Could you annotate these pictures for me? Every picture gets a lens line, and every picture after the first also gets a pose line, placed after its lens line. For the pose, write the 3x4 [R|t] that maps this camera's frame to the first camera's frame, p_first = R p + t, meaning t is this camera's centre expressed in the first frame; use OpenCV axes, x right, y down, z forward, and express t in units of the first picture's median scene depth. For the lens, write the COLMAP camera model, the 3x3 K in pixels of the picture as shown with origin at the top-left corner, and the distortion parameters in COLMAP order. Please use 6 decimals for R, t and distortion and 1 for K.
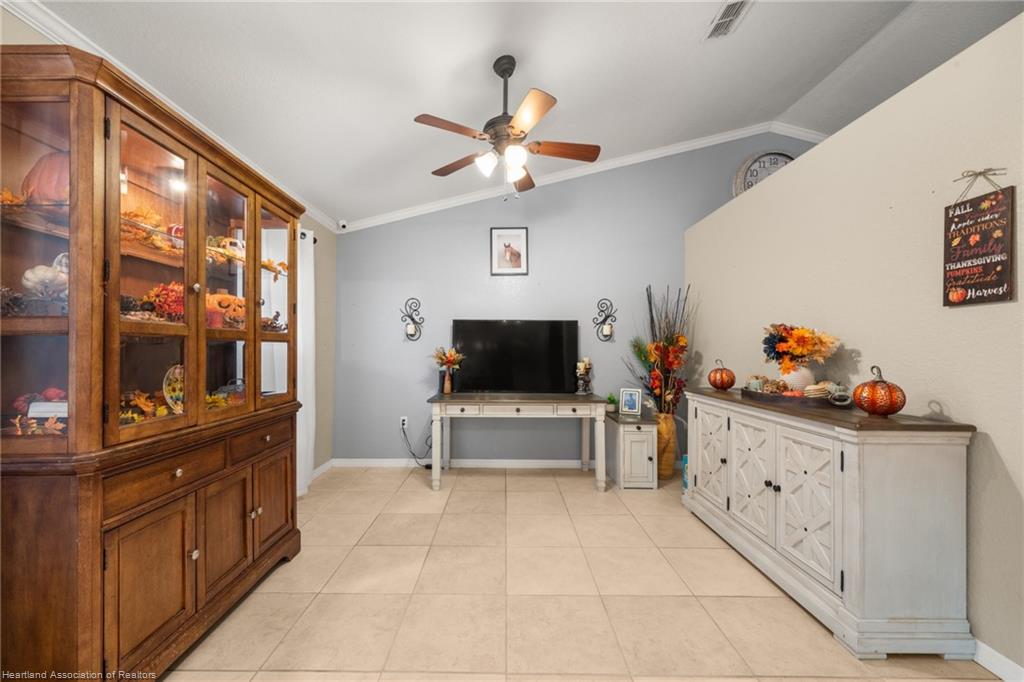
lens RADIAL K [[385.0, 0, 504.6], [0, 385.0, 345.6], [0, 0, 1]] dist [-0.000823, -0.000171]
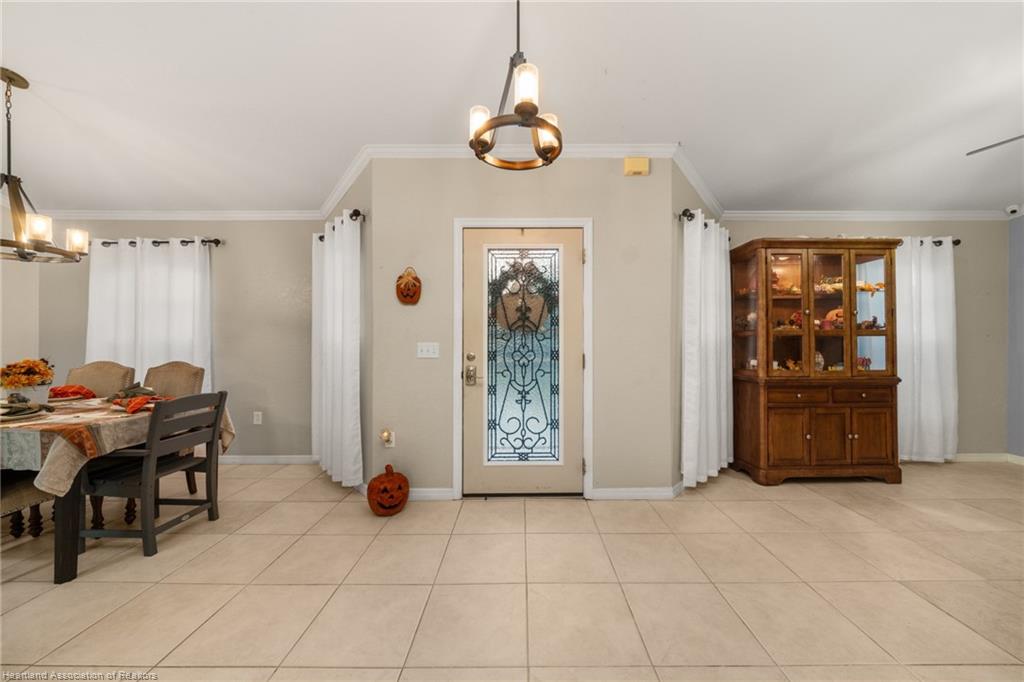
lens RADIAL K [[358.3, 0, 521.6], [0, 358.3, 340.2], [0, 0, 1]] dist [-0.008403, 0.000734]
pose [[0.007531, -0.008608, -0.999935, 0.770631], [0.013351, 0.999875, -0.008506, 0.001105], [0.999883, -0.013286, 0.007645, -0.398556]]
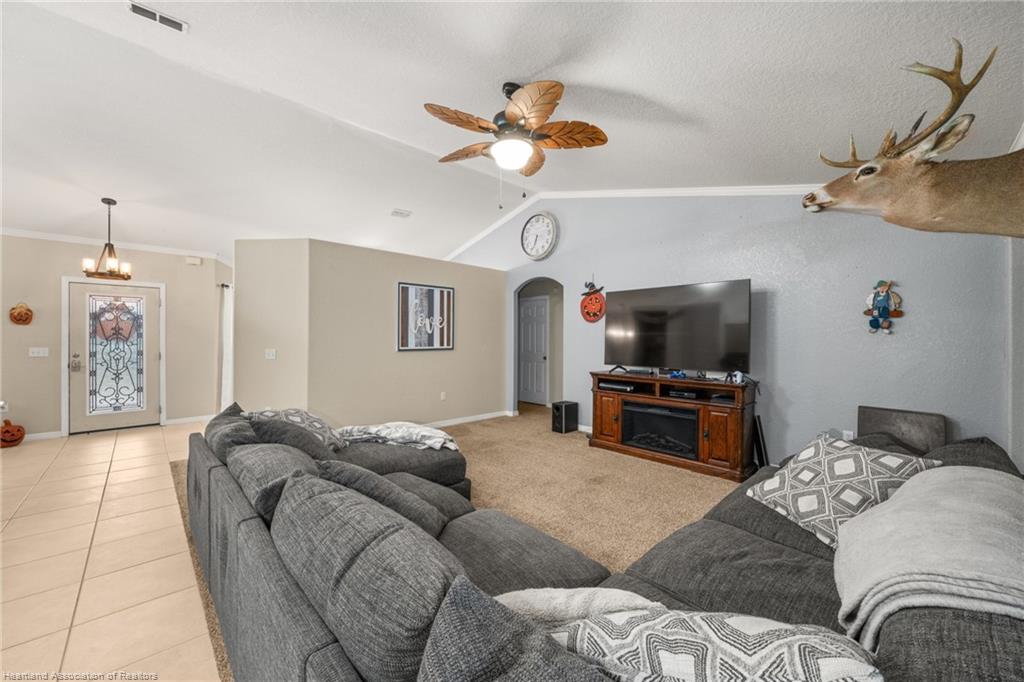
lens RADIAL K [[385.0, 0, 490.0], [0, 385.0, 340.6], [0, 0, 1]] dist [-0.000823, -0.000171]
pose [[0.680395, -0.000918, -0.732845, 2.912610], [0.011770, 0.999884, 0.009676, -0.036016], [0.732751, -0.015209, 0.680326, -0.310616]]
